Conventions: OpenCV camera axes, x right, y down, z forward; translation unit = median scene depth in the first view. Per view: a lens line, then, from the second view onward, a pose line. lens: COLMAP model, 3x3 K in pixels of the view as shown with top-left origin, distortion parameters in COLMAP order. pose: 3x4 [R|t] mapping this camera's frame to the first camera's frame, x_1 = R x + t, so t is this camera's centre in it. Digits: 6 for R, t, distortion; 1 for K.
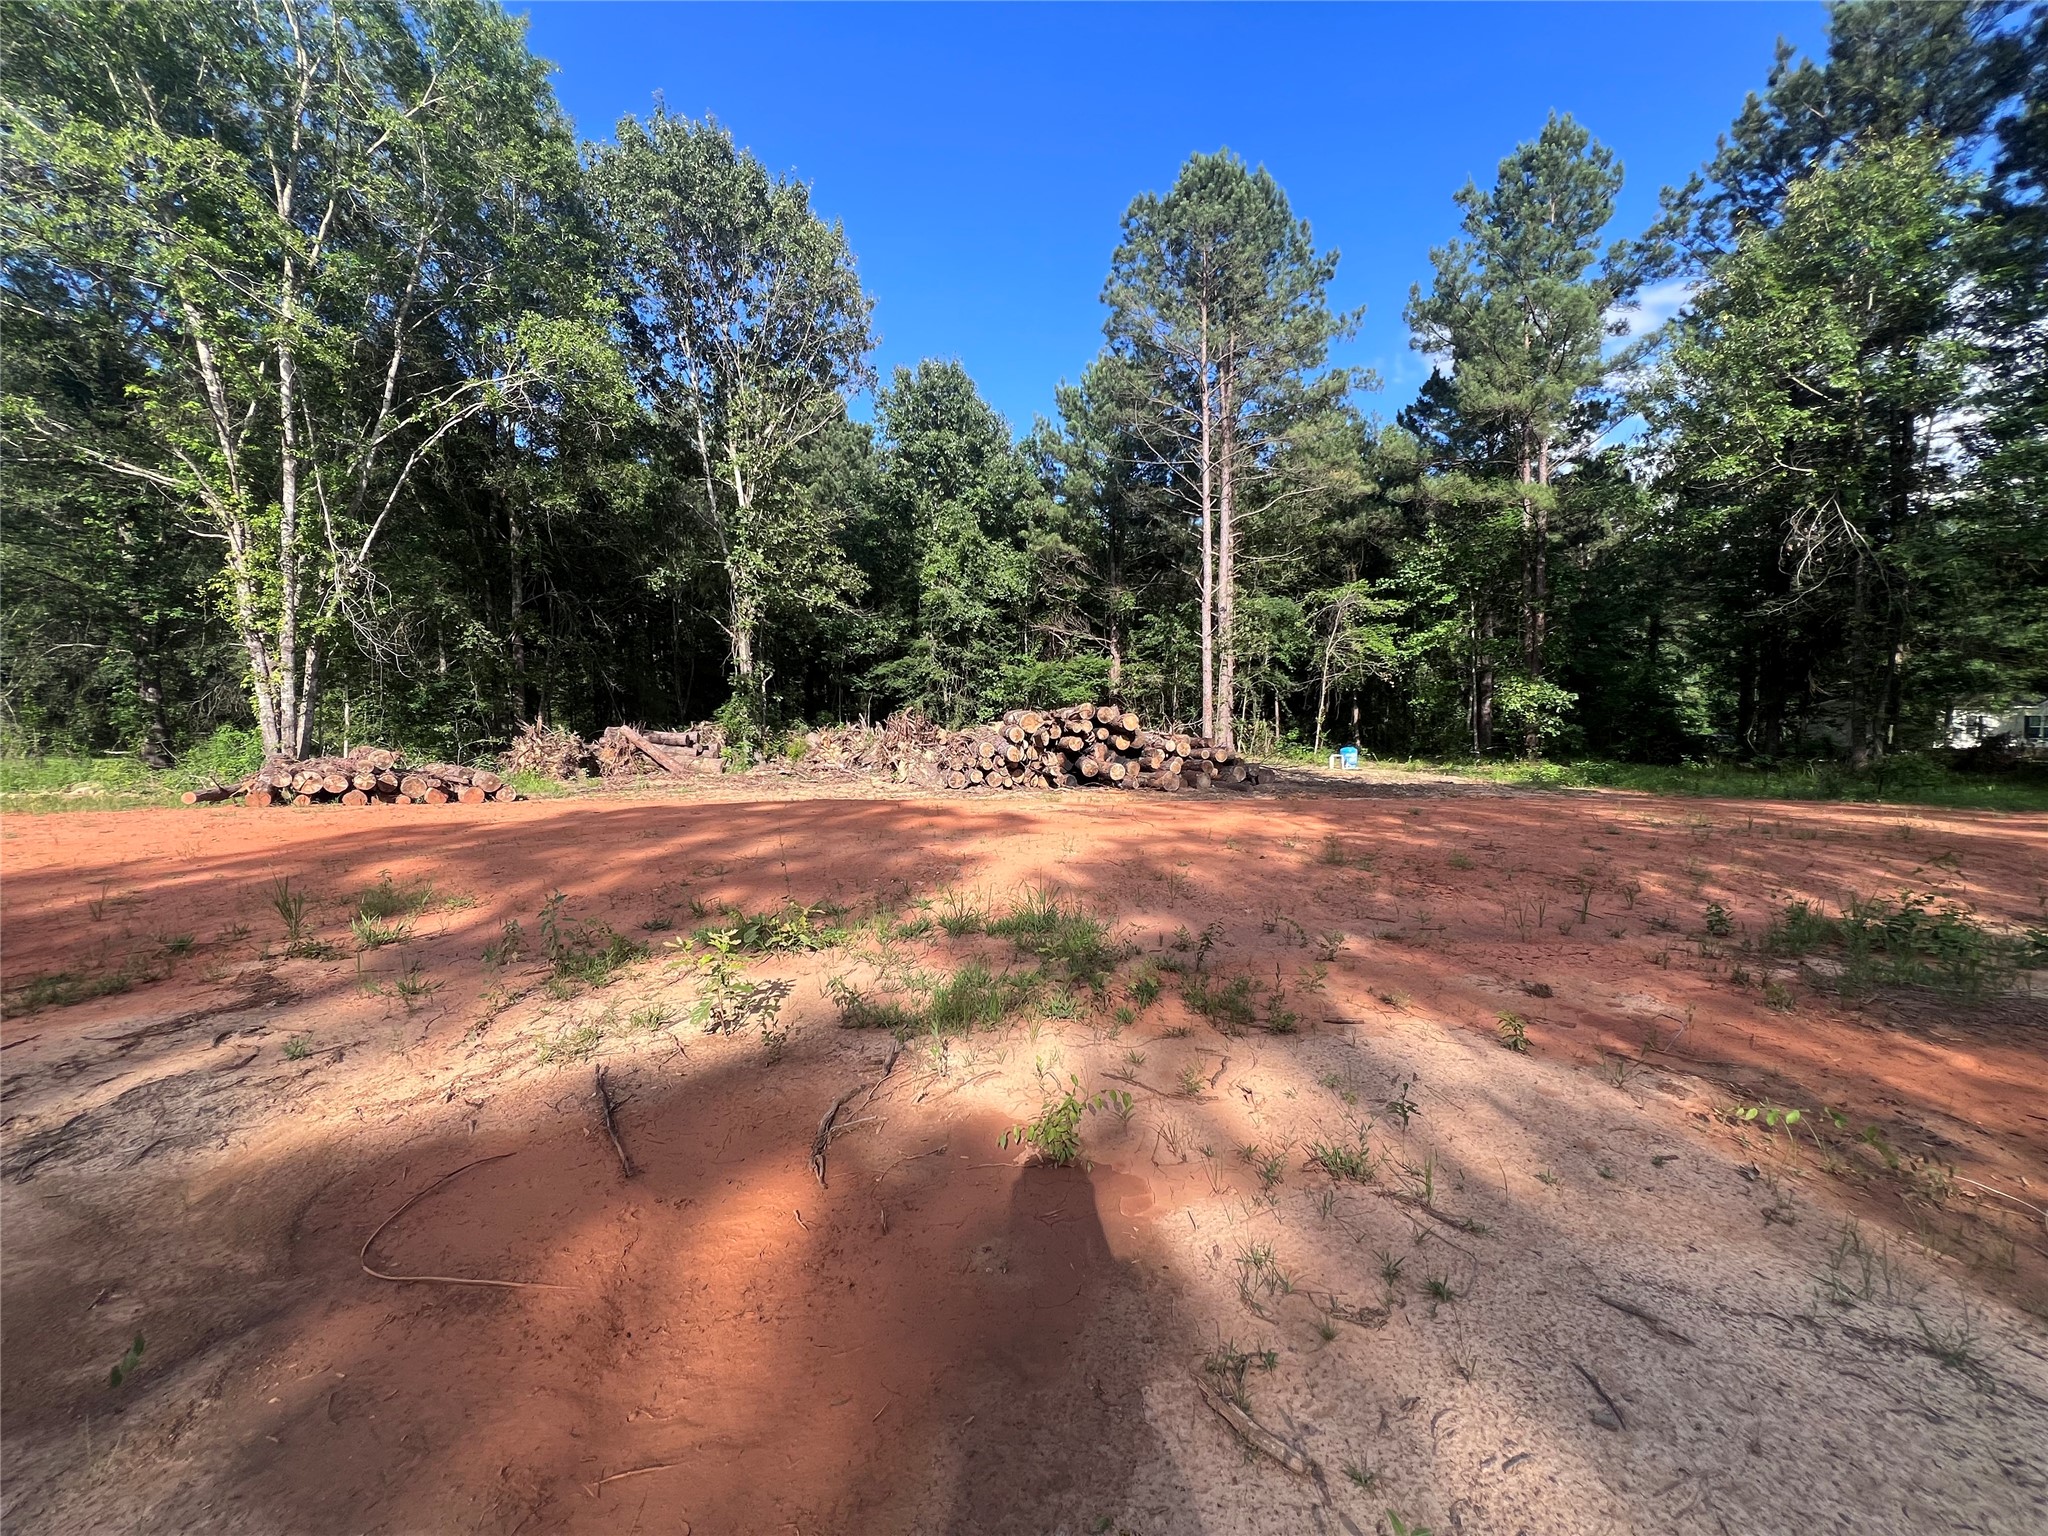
lens RADIAL K [[823.1, 0, 1026.2], [0, 823.1, 764.2], [0, 0, 1]] dist [-0.000030, 0.000035]
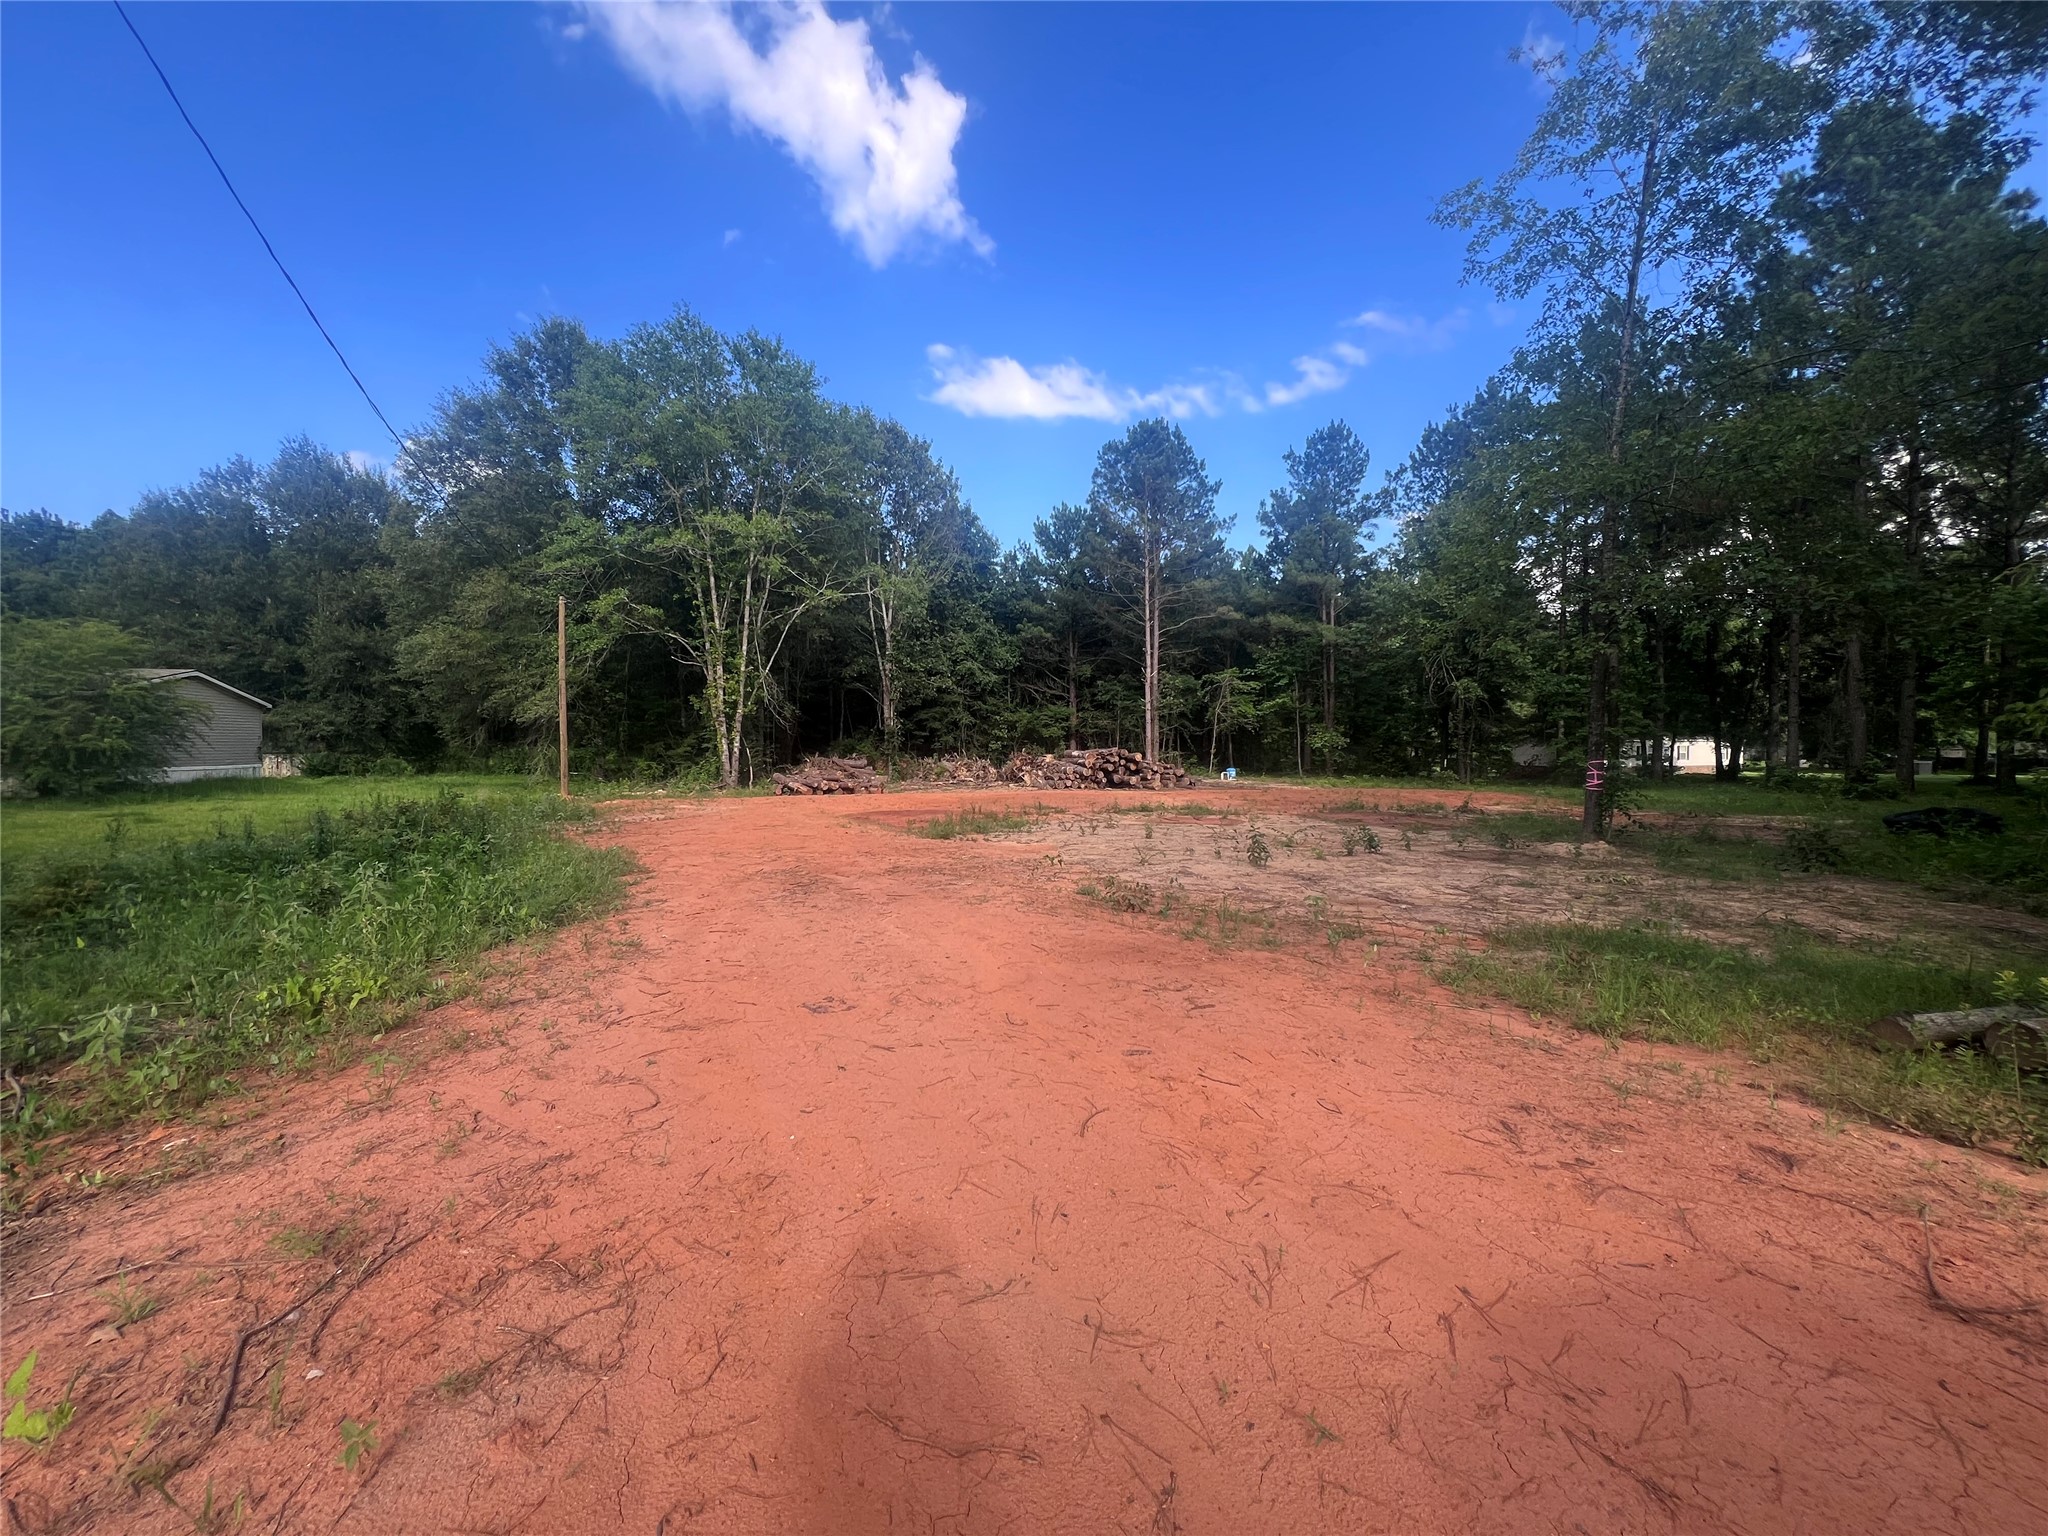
lens RADIAL K [[823.1, 0, 1022.7], [0, 823.1, 771.3], [0, 0, 1]] dist [-0.000030, 0.000035]
pose [[0.988984, -0.002813, 0.147993, -0.268428], [0.004997, 0.999884, -0.014390, 0.008206], [-0.147936, 0.014971, 0.988884, -0.590178]]
